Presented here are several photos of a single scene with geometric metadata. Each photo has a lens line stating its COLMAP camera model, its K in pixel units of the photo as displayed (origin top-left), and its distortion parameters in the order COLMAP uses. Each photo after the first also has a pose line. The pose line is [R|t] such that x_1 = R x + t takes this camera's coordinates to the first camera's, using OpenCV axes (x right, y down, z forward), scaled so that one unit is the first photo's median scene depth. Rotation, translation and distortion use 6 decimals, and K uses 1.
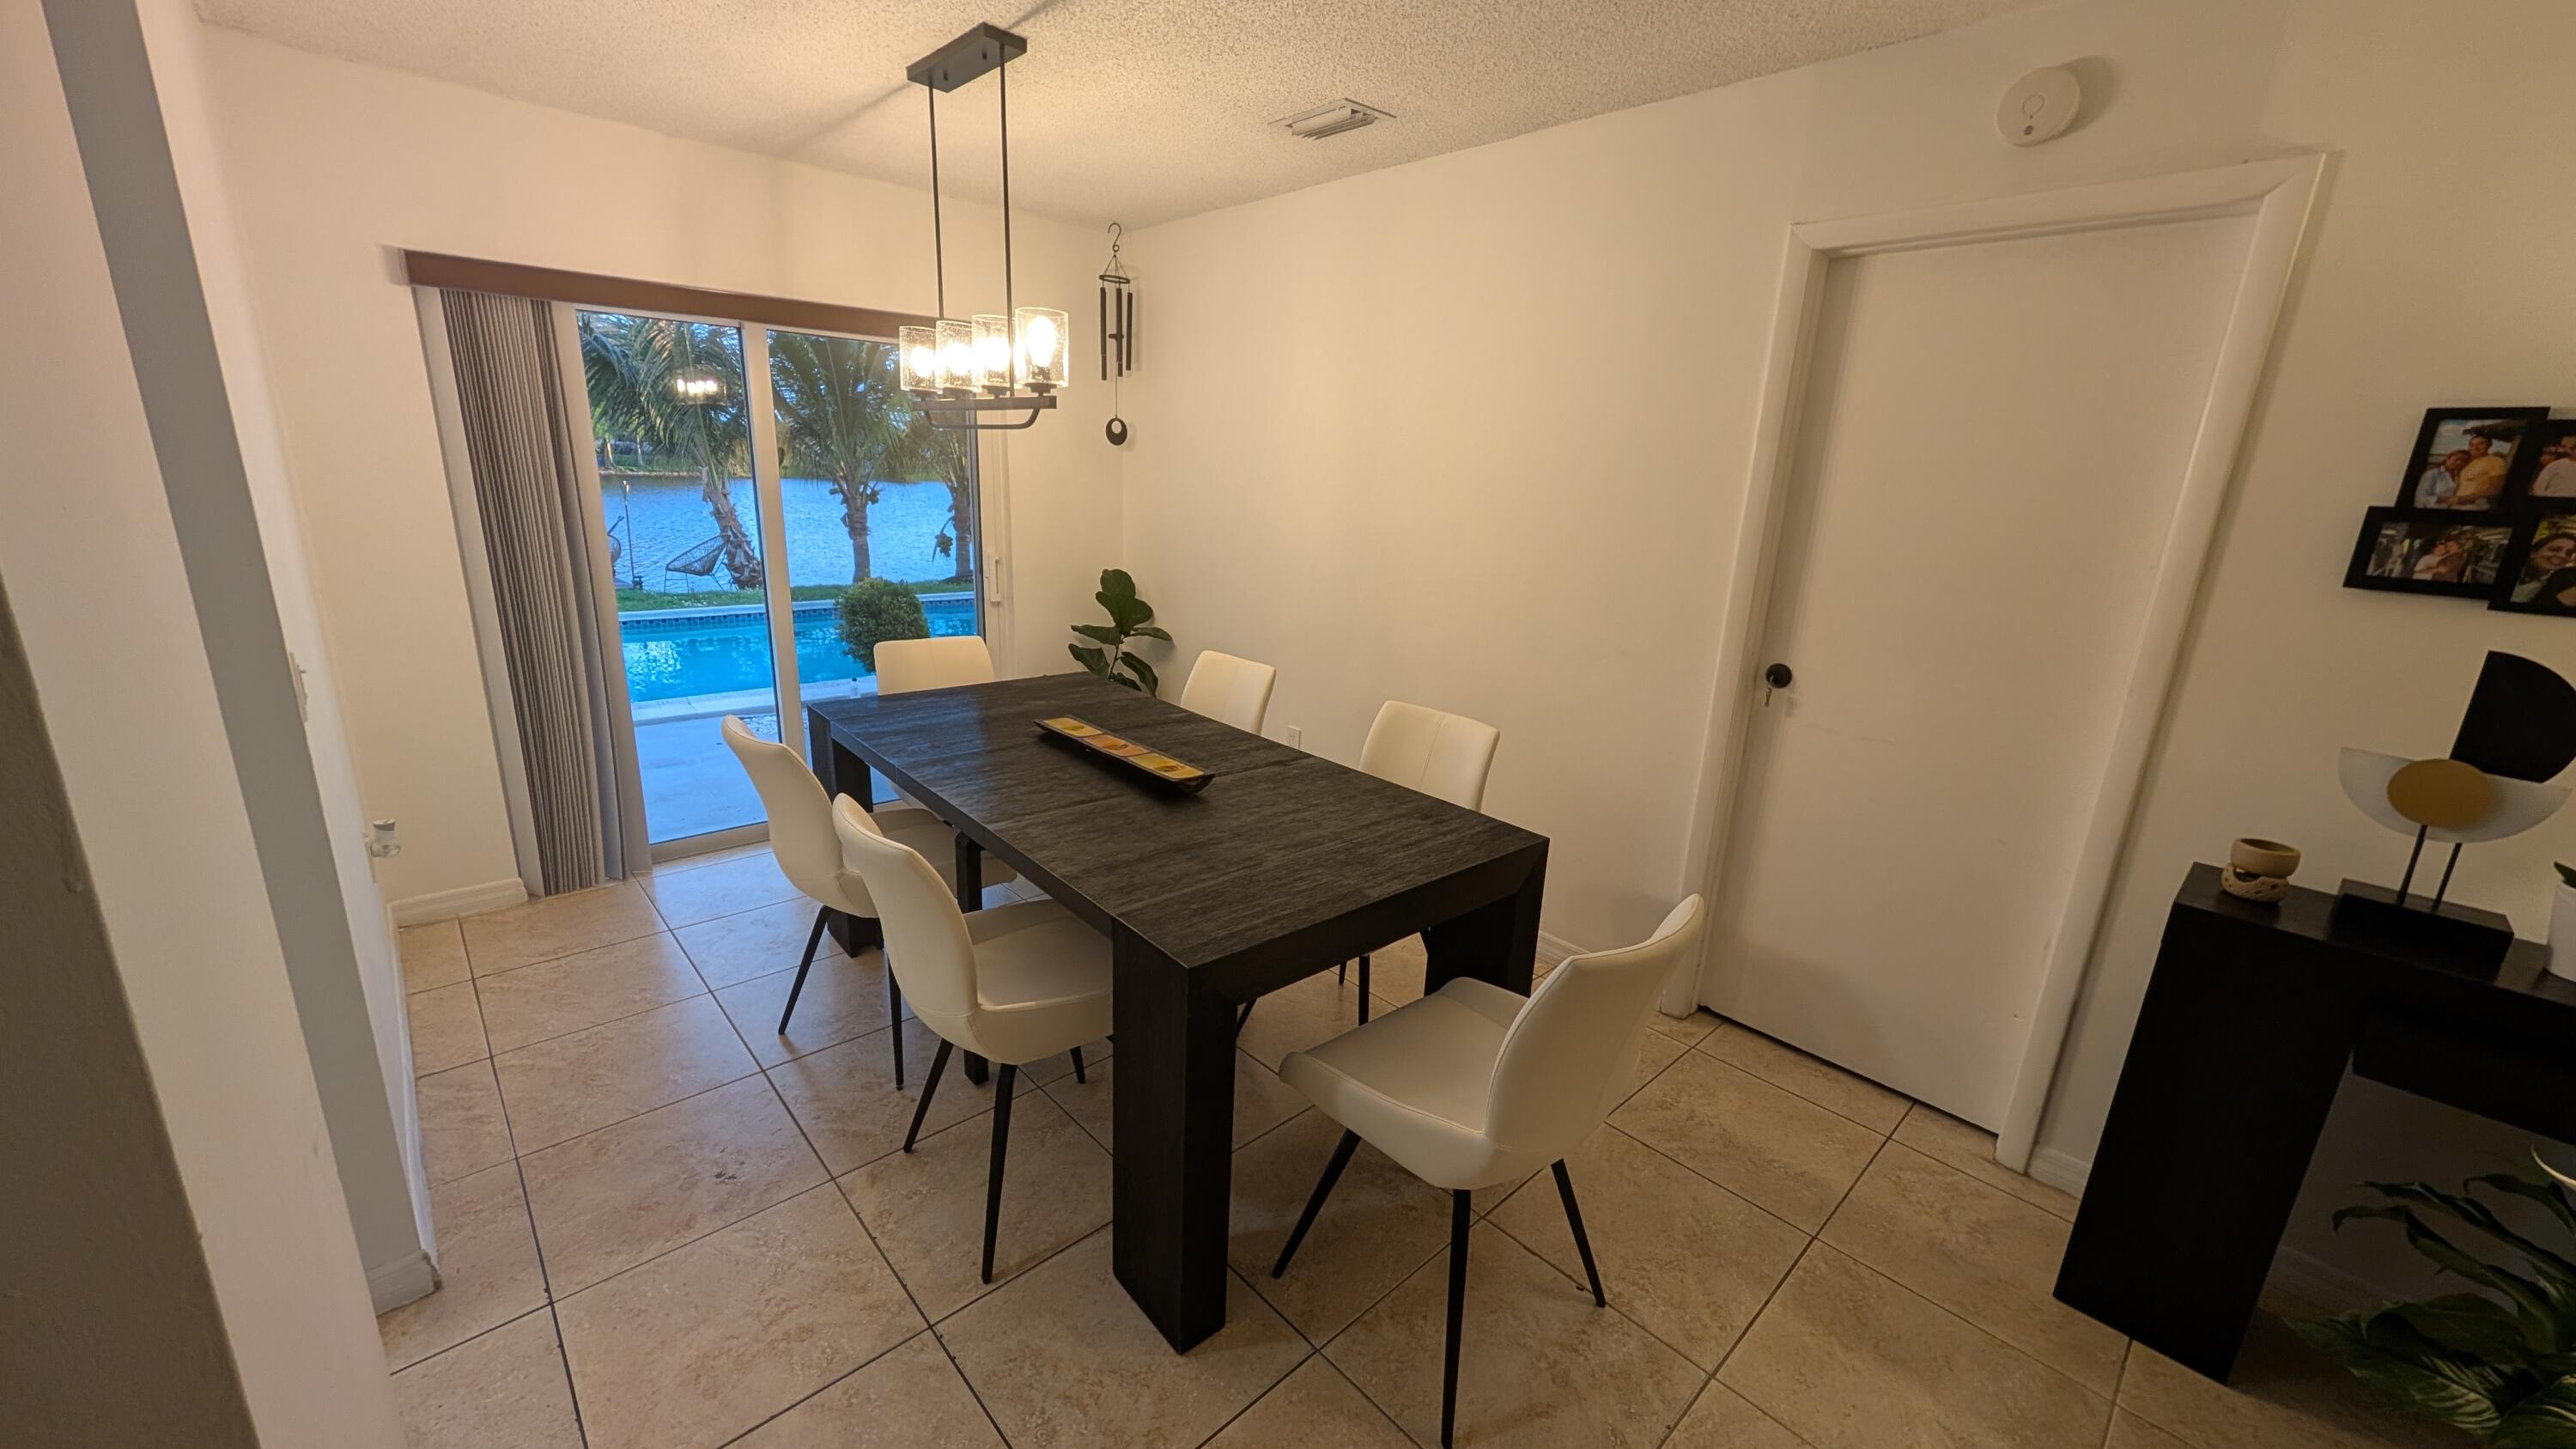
lens RADIAL K [[964.7, 0, 1288.4], [0, 964.7, 730.1], [0, 0, 1]] dist [-0.002198, 0.000002]
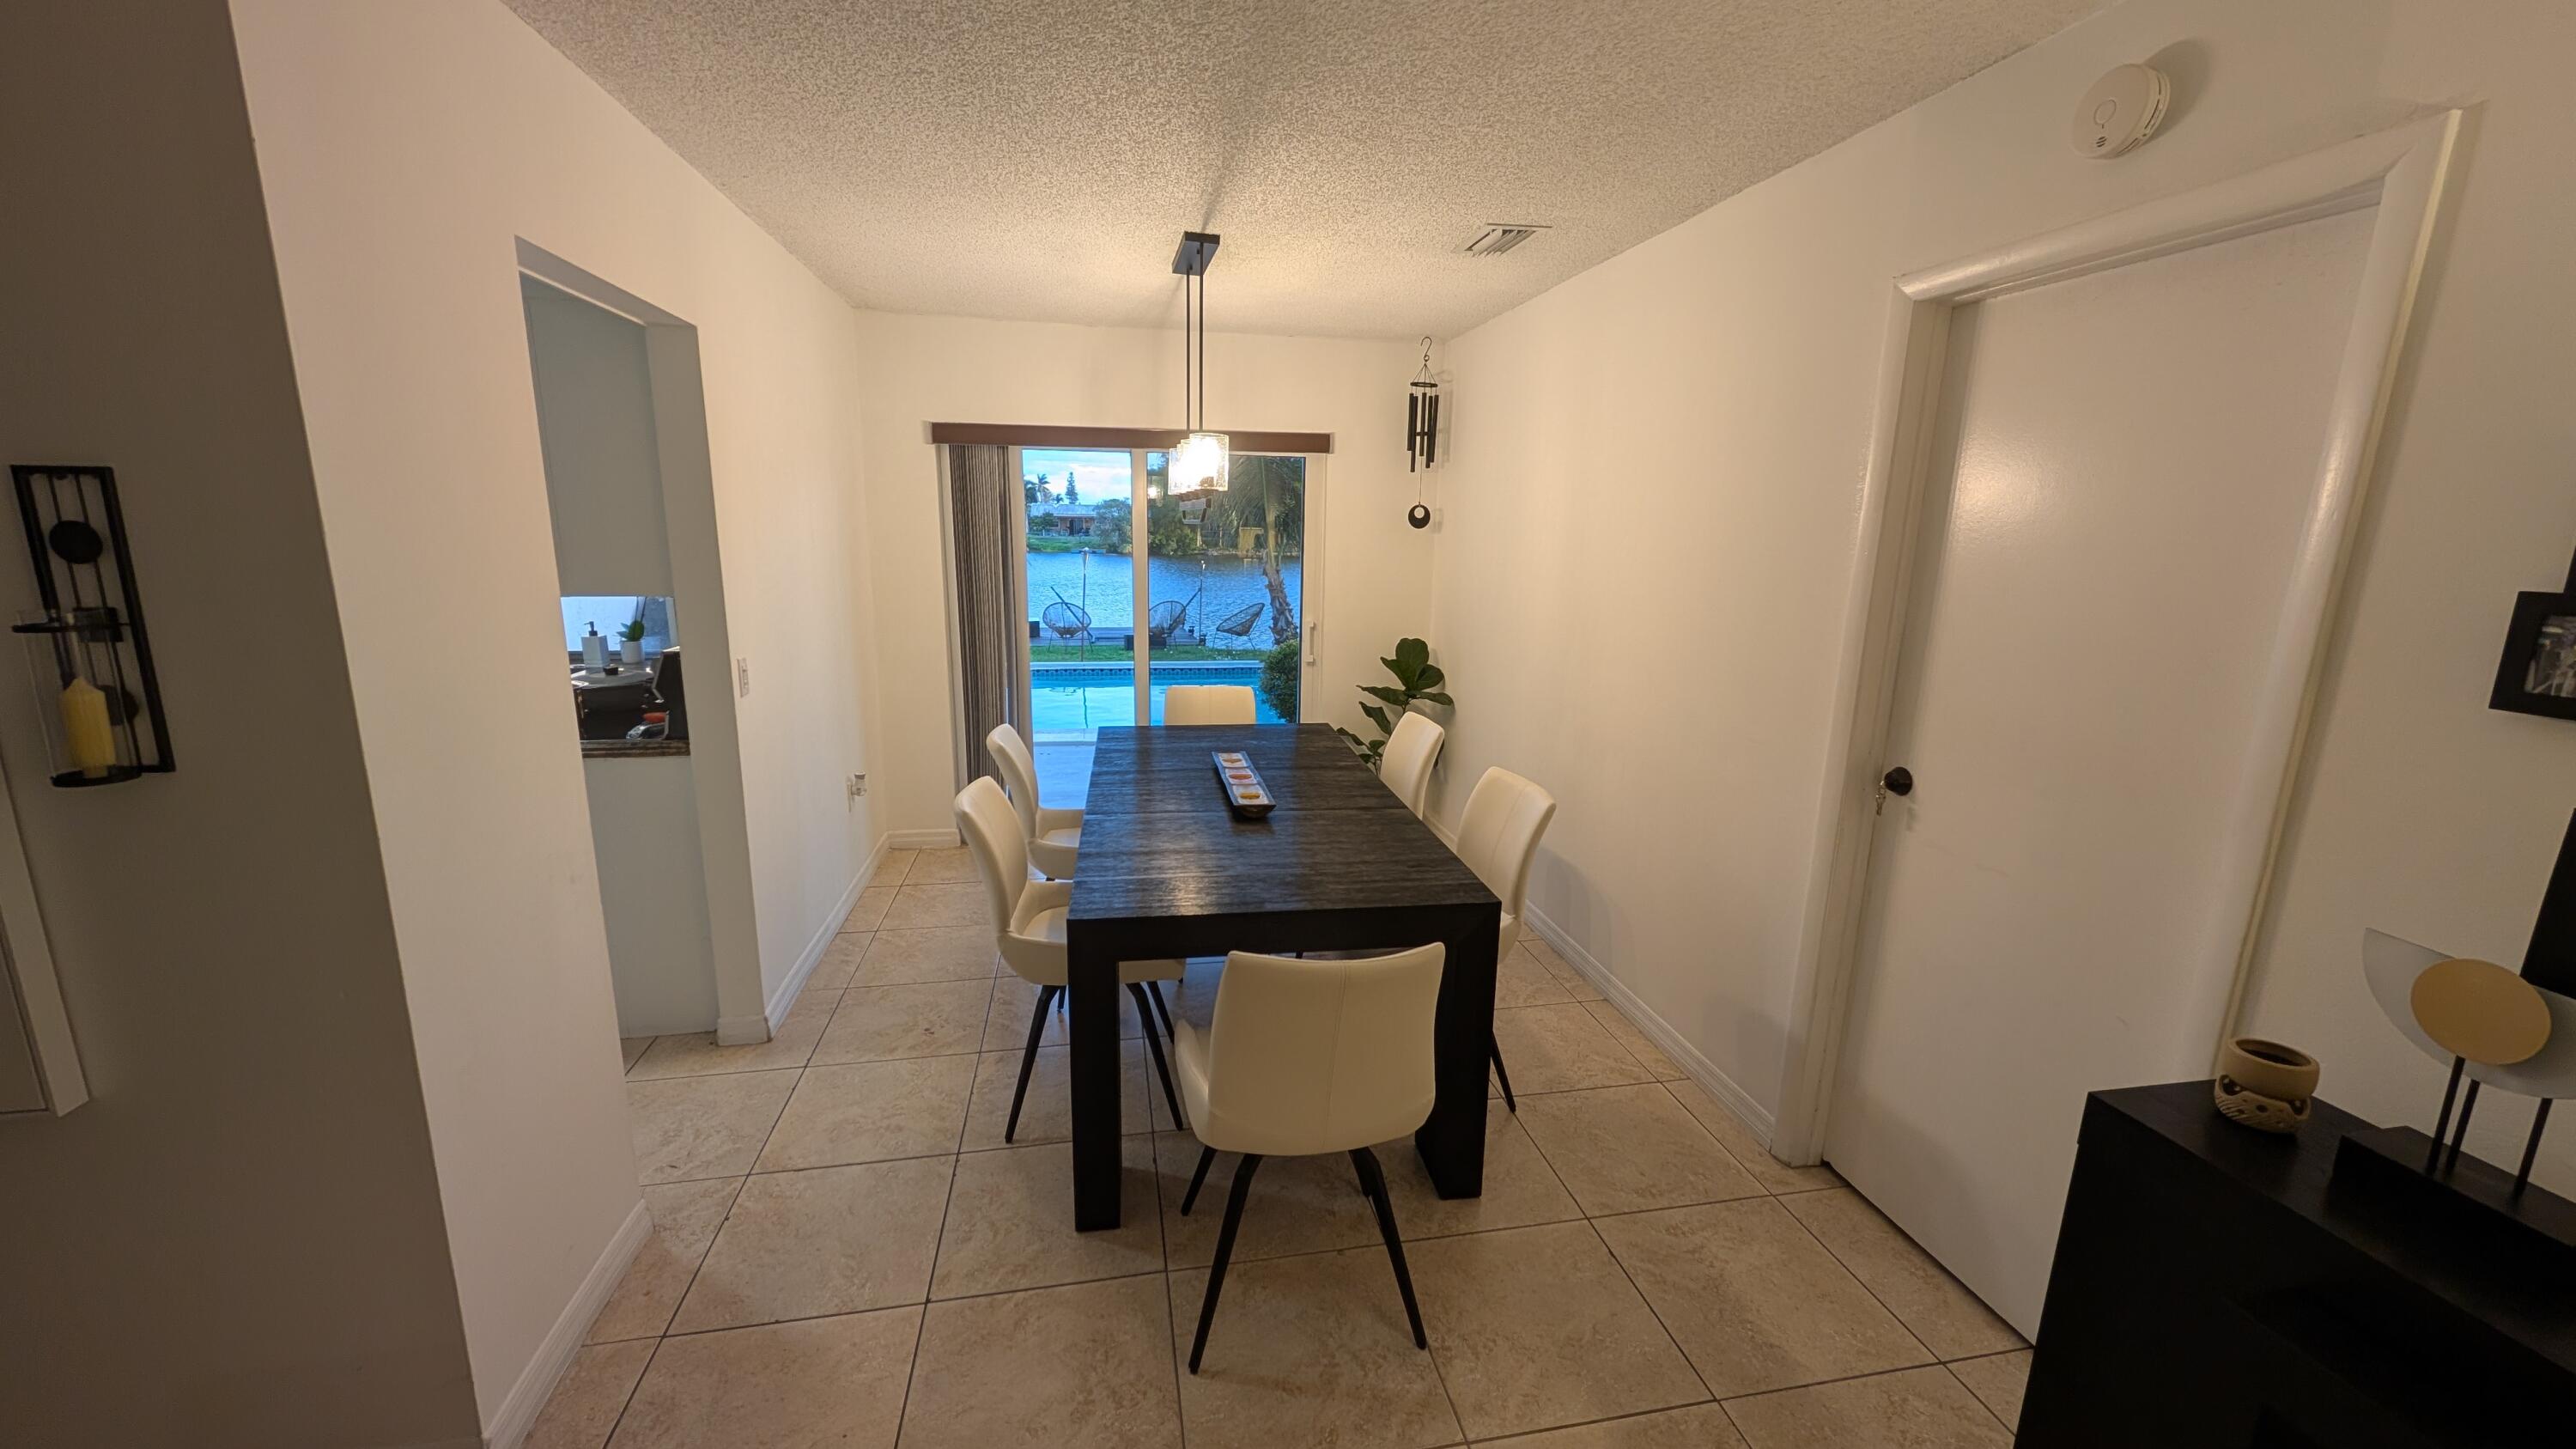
lens RADIAL K [[964.7, 0, 1286.6], [0, 964.7, 730.3], [0, 0, 1]] dist [-0.002198, 0.000002]
pose [[0.849651, 0.084653, -0.520507, 0.541641], [-0.123316, 0.991560, -0.040031, 0.000122], [0.512725, 0.098199, 0.852919, -0.016246]]
